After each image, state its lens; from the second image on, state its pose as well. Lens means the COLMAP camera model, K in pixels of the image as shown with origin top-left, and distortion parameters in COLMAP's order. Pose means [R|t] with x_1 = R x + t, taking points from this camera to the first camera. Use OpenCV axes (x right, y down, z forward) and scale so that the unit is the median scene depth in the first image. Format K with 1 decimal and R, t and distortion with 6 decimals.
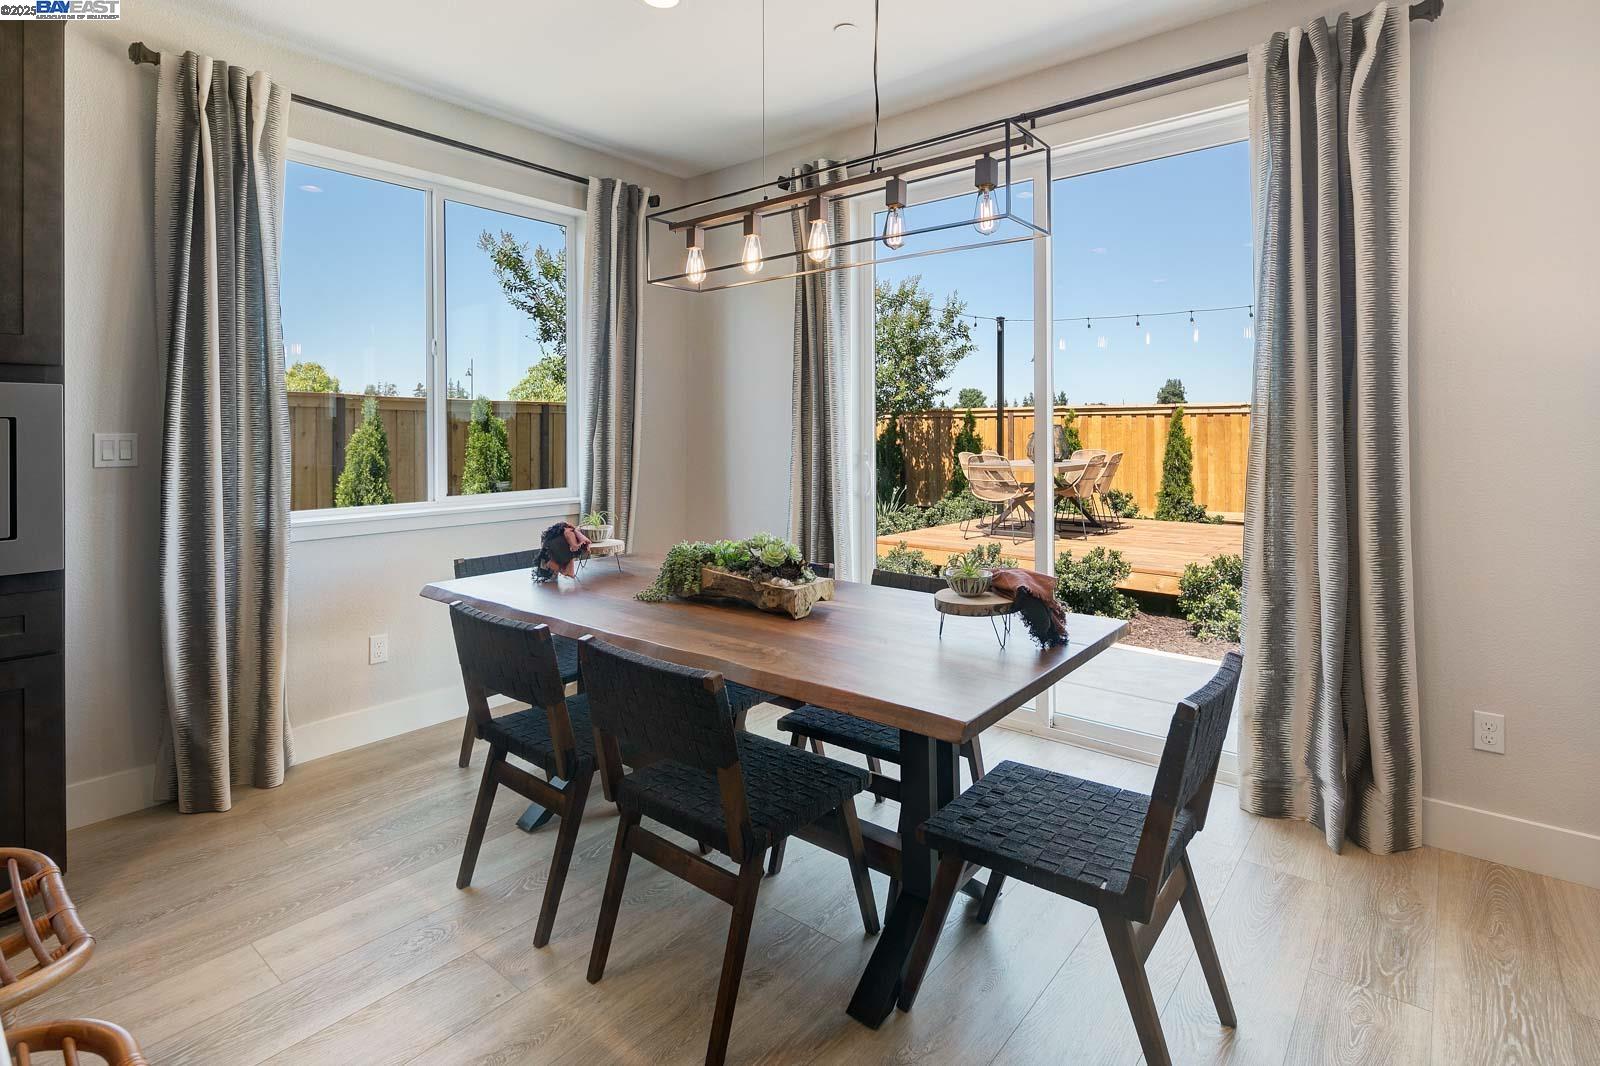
lens RADIAL K [[786.2, 0, 796.9], [0, 786.2, 434.8], [0, 0, 1]] dist [-0.000073, -0.000697]
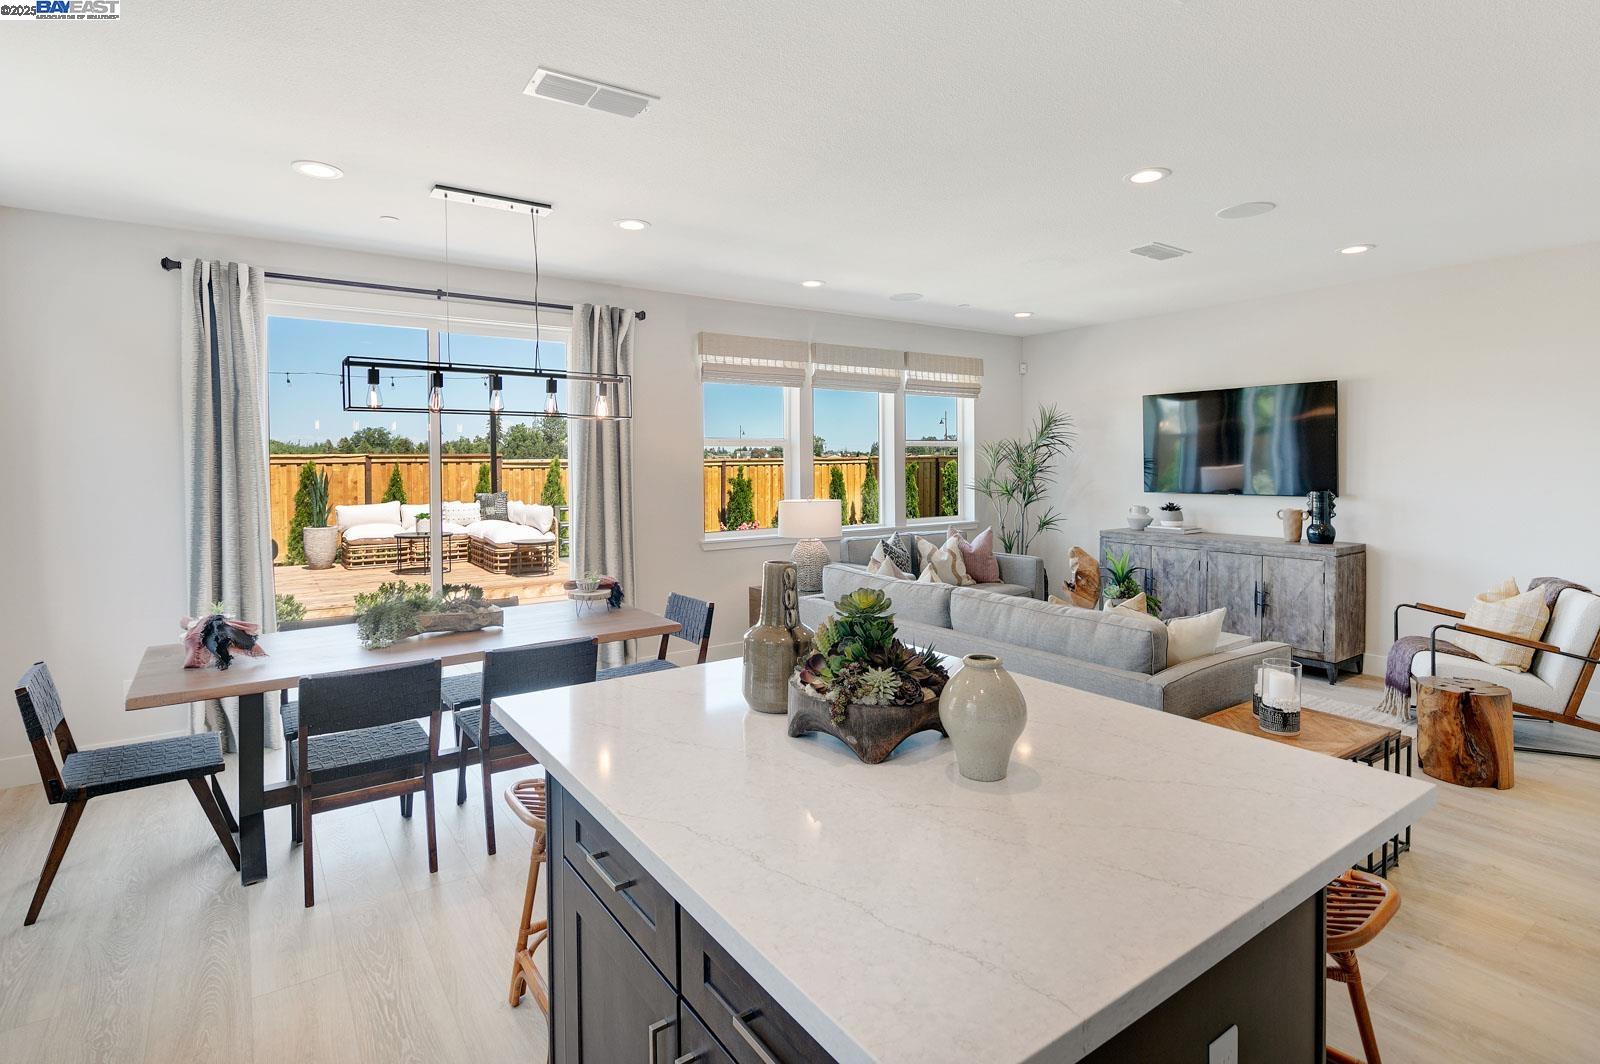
lens RADIAL K [[795.2, 0, 793.9], [0, 795.2, 476.3], [0, 0, 1]] dist [0.002341, 0.000103]
pose [[0.264937, -0.017452, 0.964108, -1.137850], [0.007551, 0.999843, 0.016024, -0.085270], [-0.964236, 0.003035, 0.265027, -0.050635]]
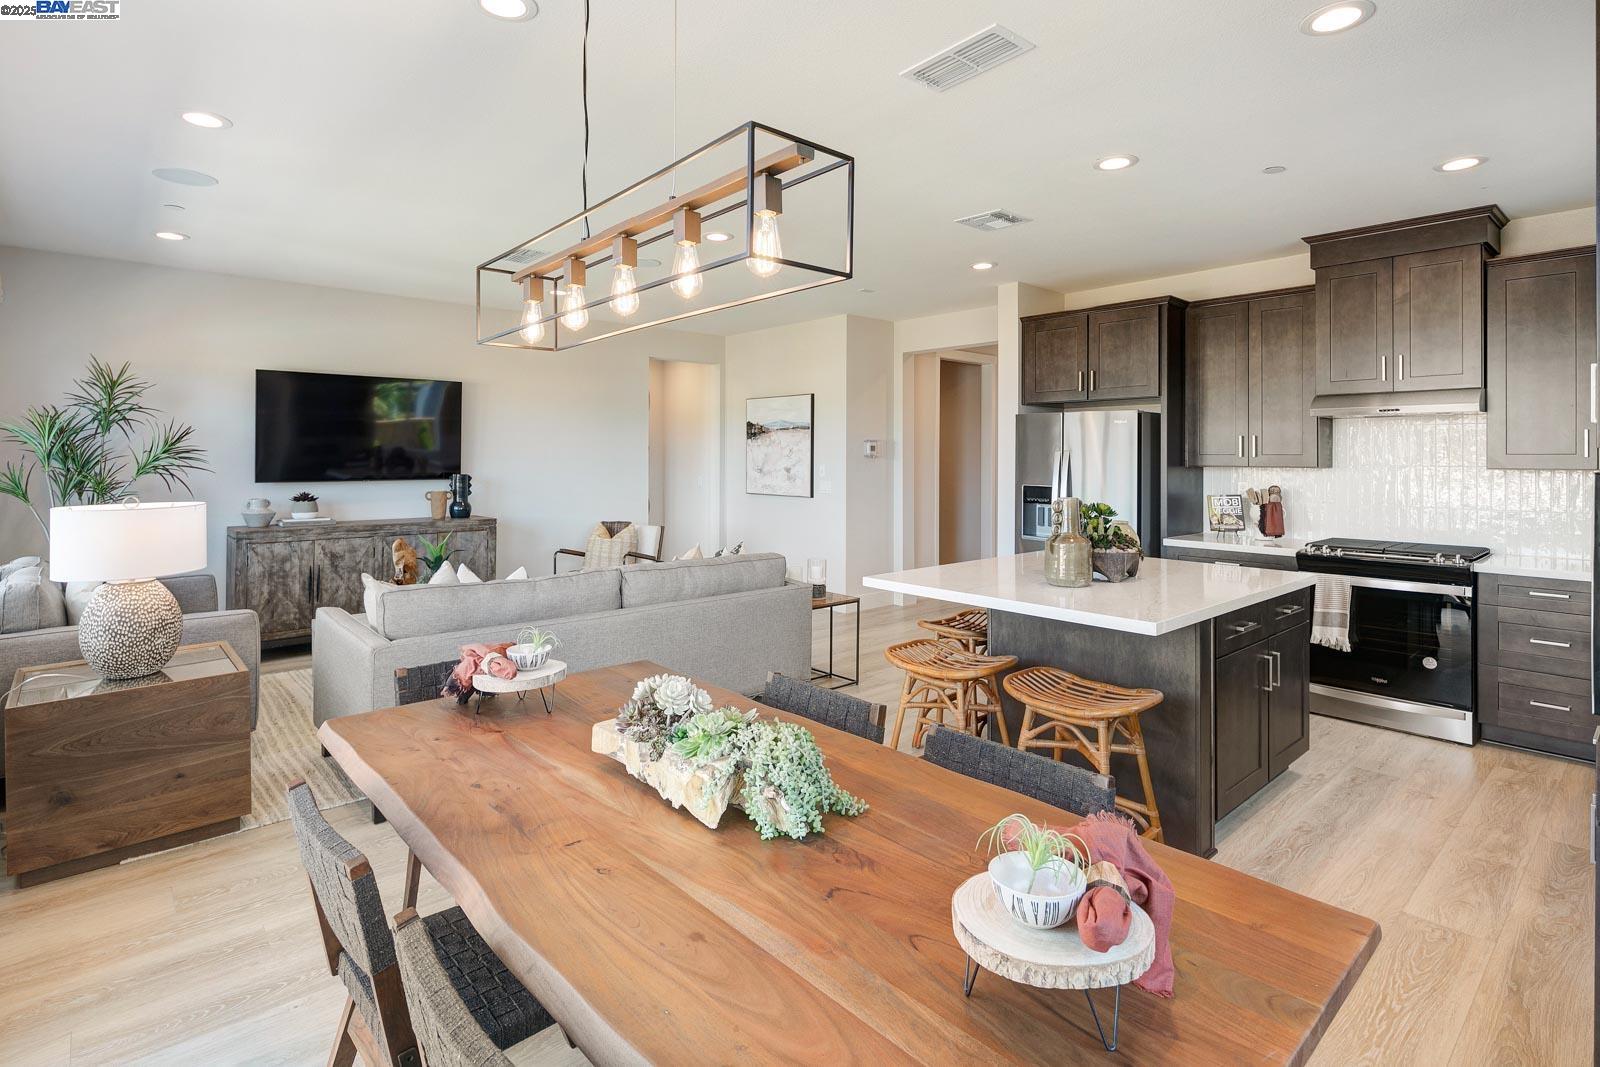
lens RADIAL K [[786.2, 0, 796.9], [0, 786.2, 435.3], [0, 0, 1]] dist [-0.000073, -0.000697]
pose [[-0.989072, 0.003591, 0.147388, -0.202948], [-0.000455, 0.999624, -0.027407, -0.057107], [-0.147431, -0.027175, -0.988699, 1.384793]]
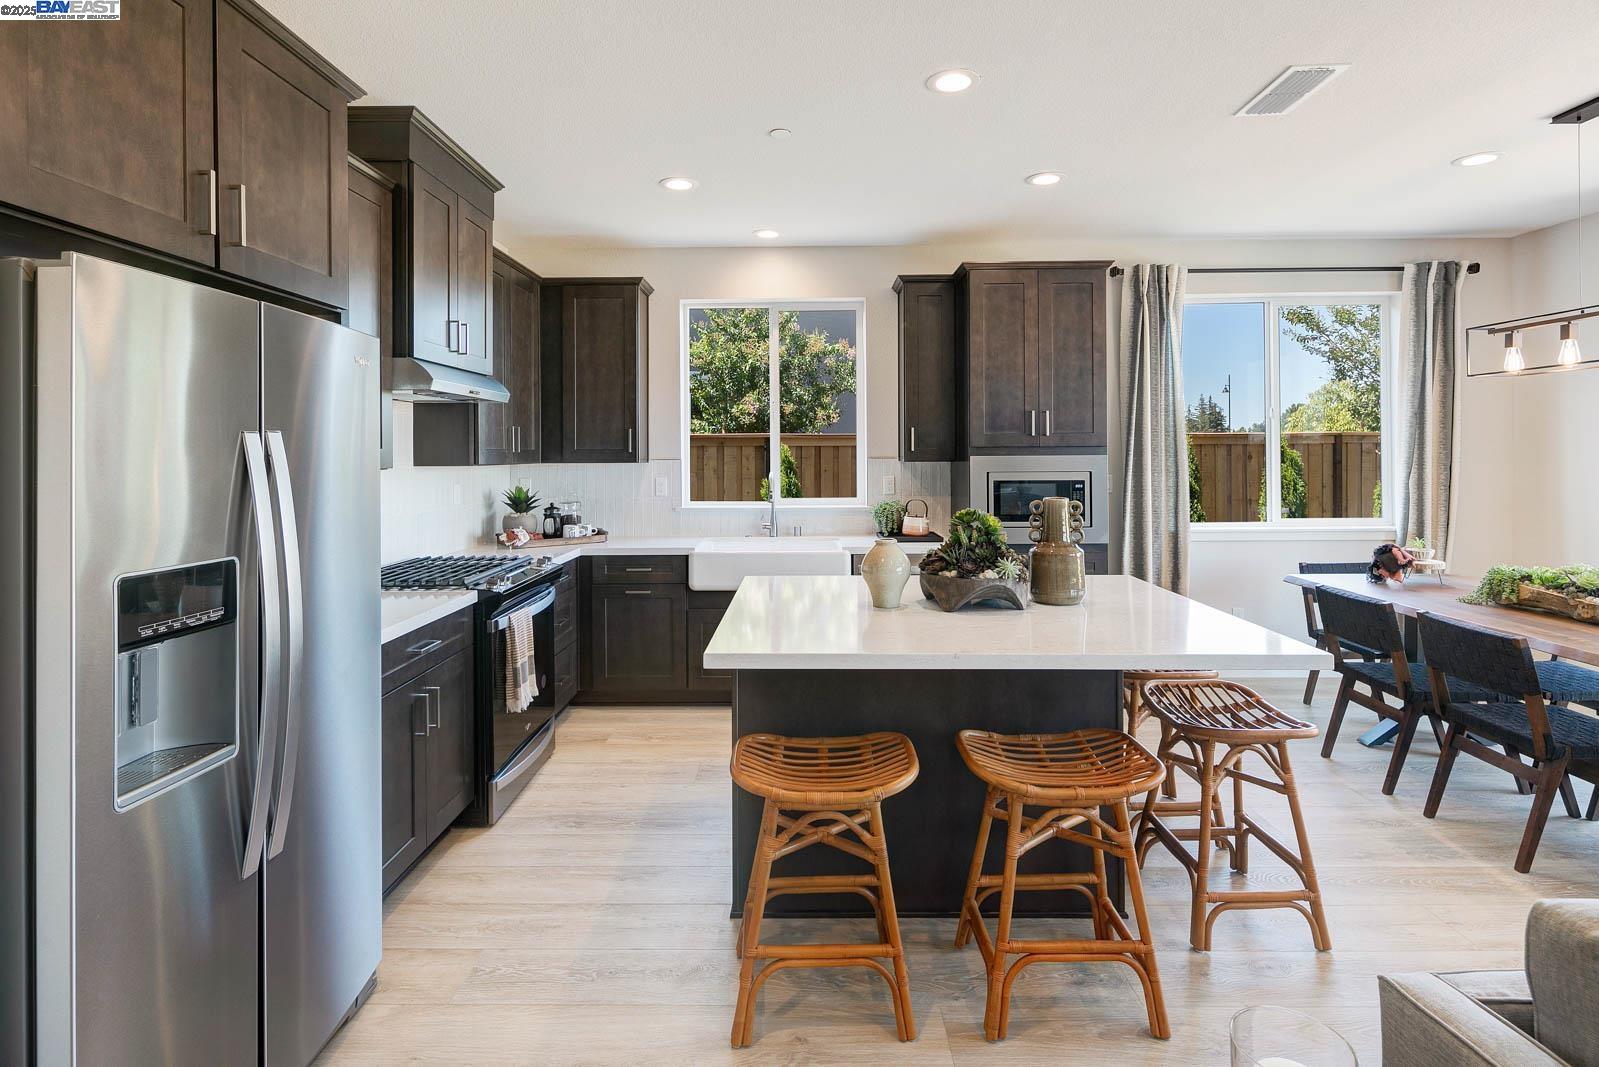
lens RADIAL K [[787.7, 0, 795.6], [0, 787.7, 451.7], [0, 0, 1]] dist [0.002673, -0.001231]
pose [[0.629416, -0.002107, -0.777066, 0.131374], [0.002661, 0.999996, -0.000555, -0.056075], [0.777064, -0.001718, 0.629419, -0.723813]]
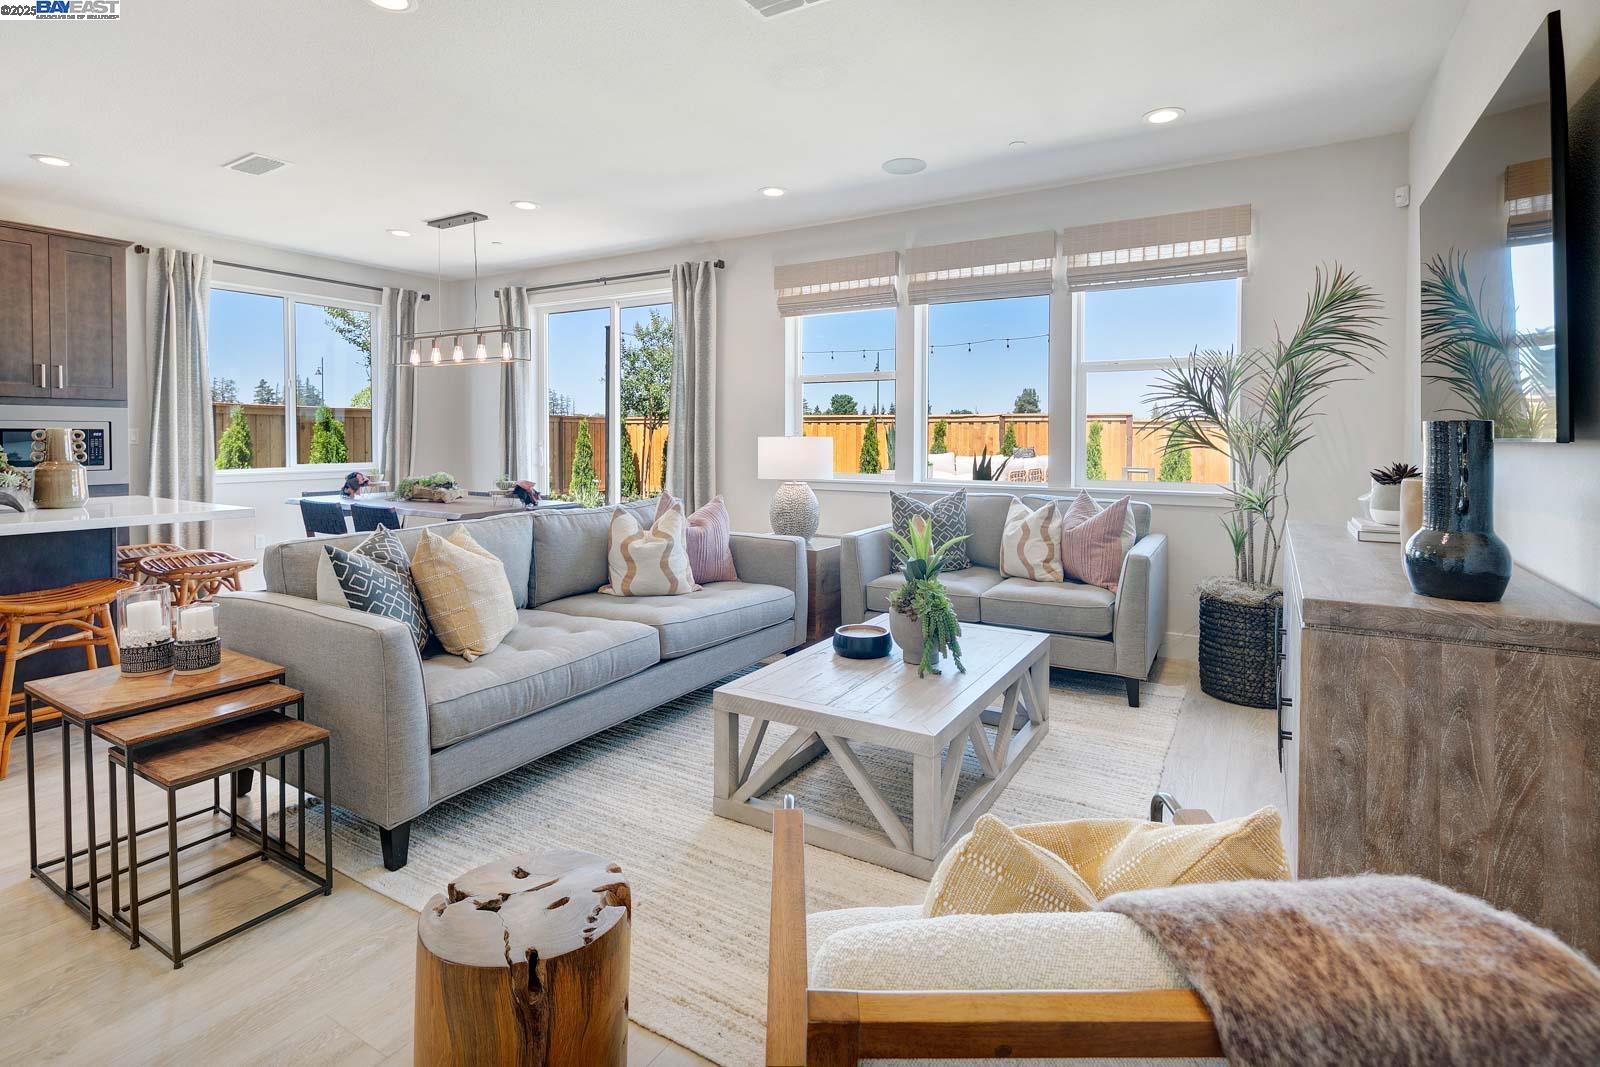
lens RADIAL K [[785.8, 0, 797.4], [0, 785.8, 454.7], [0, 0, 1]] dist [0.000863, -0.001043]
pose [[0.988658, 0.003294, 0.150145, 0.568430], [-0.006331, 0.999785, 0.019749, 0.014332], [-0.150048, -0.020476, 0.988467, -1.297469]]
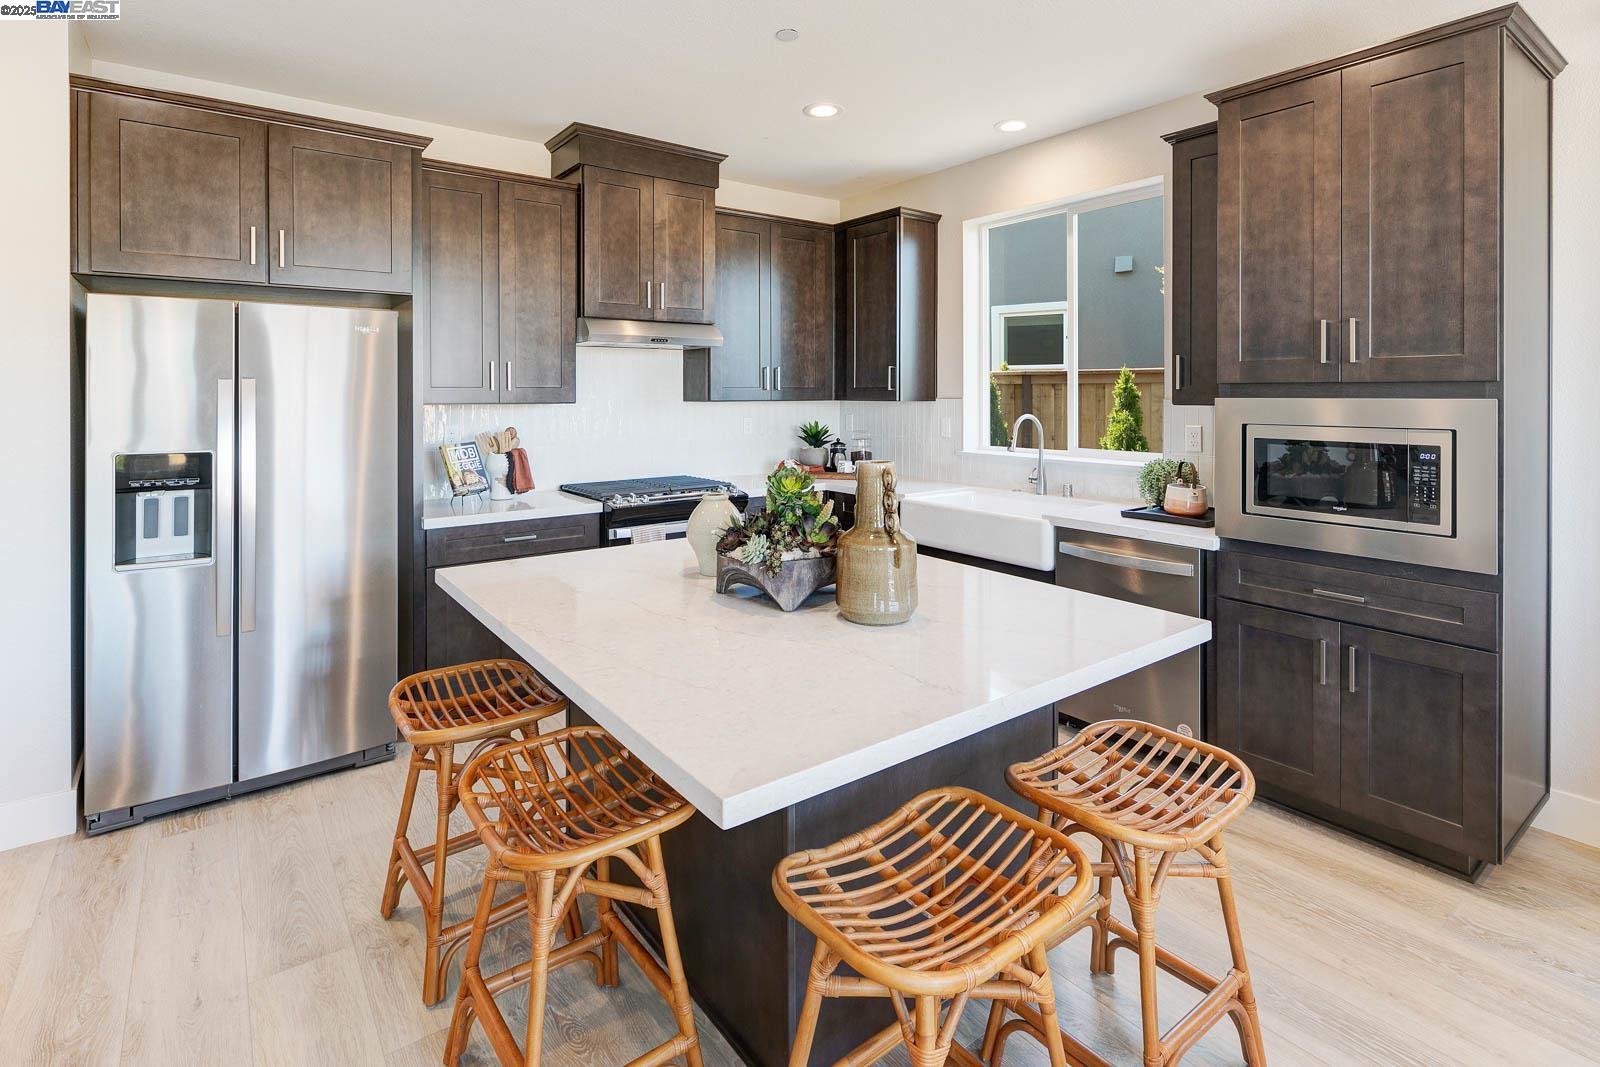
lens RADIAL K [[779.7, 0, 795.3], [0, 779.7, 396.0], [0, 0, 1]] dist [-0.002626, -0.000584]
pose [[-0.230795, 0.007244, -0.972975, 0.215784], [0.000929, 0.999973, 0.007224, -0.057009], [0.973002, 0.000764, -0.230796, 0.245123]]
